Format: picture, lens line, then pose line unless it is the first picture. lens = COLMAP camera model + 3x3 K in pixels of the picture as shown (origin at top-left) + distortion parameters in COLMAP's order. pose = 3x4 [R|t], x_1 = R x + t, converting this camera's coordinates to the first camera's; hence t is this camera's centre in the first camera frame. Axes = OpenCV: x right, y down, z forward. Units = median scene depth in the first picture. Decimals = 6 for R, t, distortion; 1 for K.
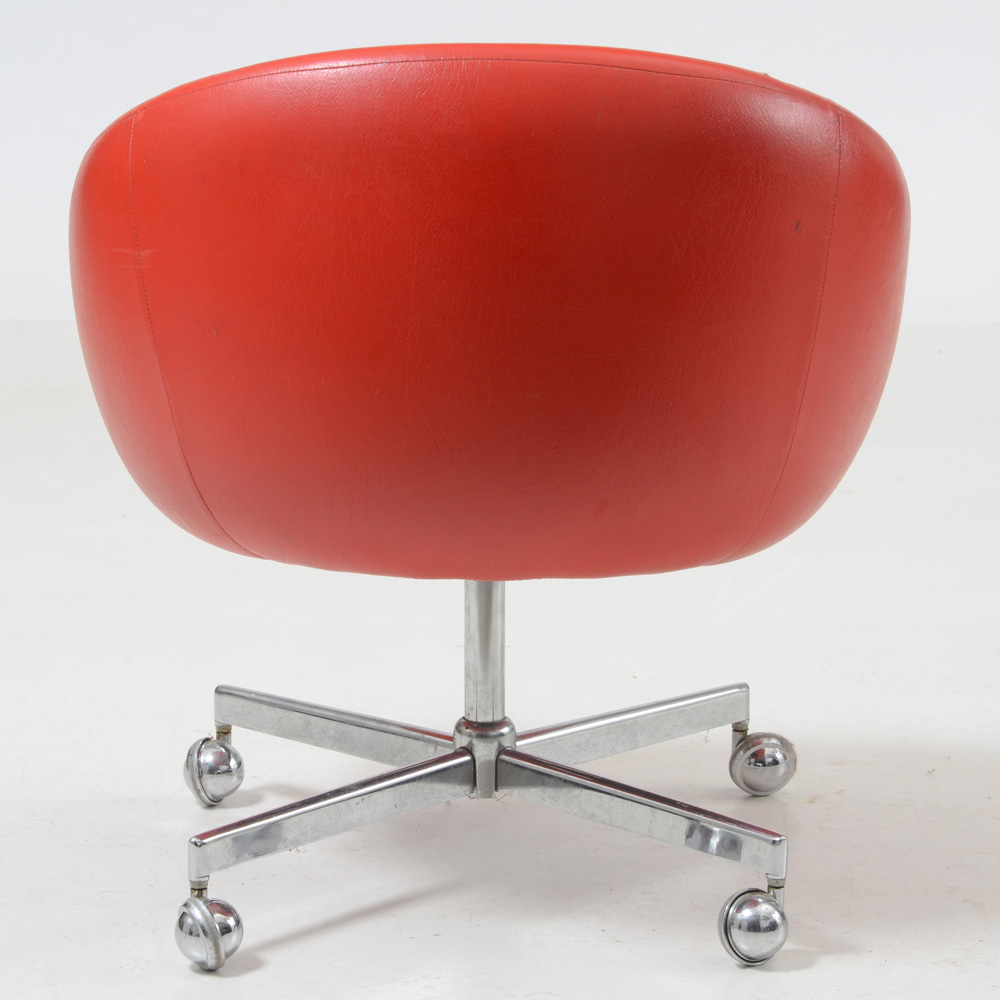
lens RADIAL K [[4377.2, 0, 500.0], [0, 4377.2, 500.0], [0, 0, 1]] dist [0.561175, 3.165125]
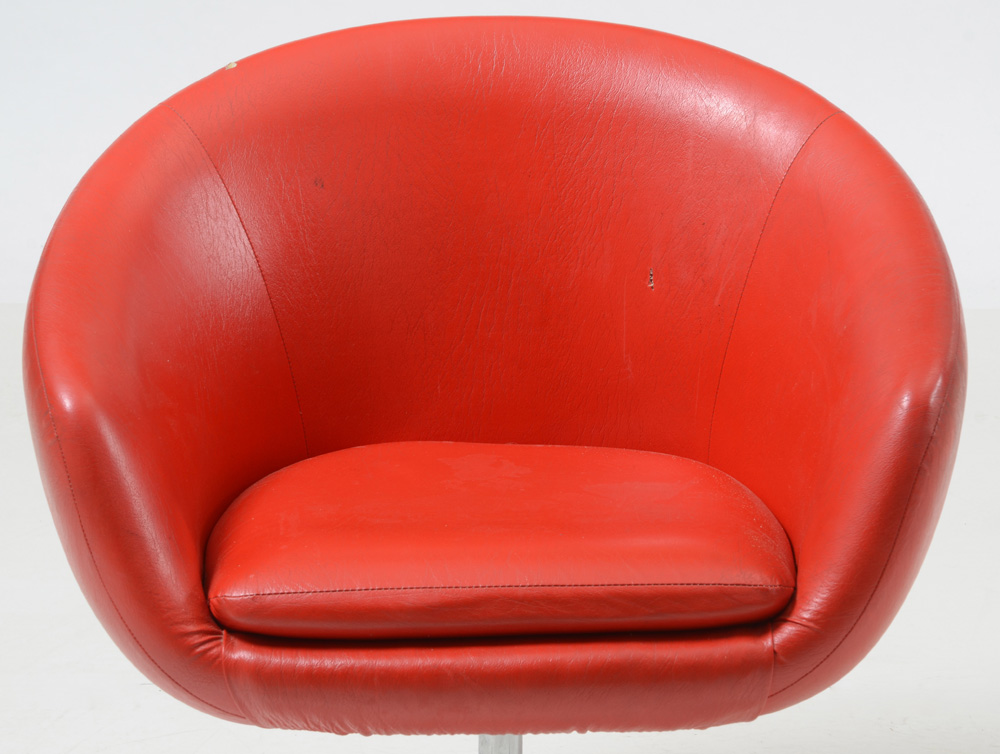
lens RADIAL K [[3314.9, 0, 500.0], [0, 3314.9, 377.0], [0, 0, 1]] dist [0.696469, 1.089877]
pose [[0.999973, 0.002405, -0.006992, 0.001406], [-0.002276, 0.999829, 0.018362, -0.065601], [0.007035, -0.018346, 0.999807, 0.337631]]
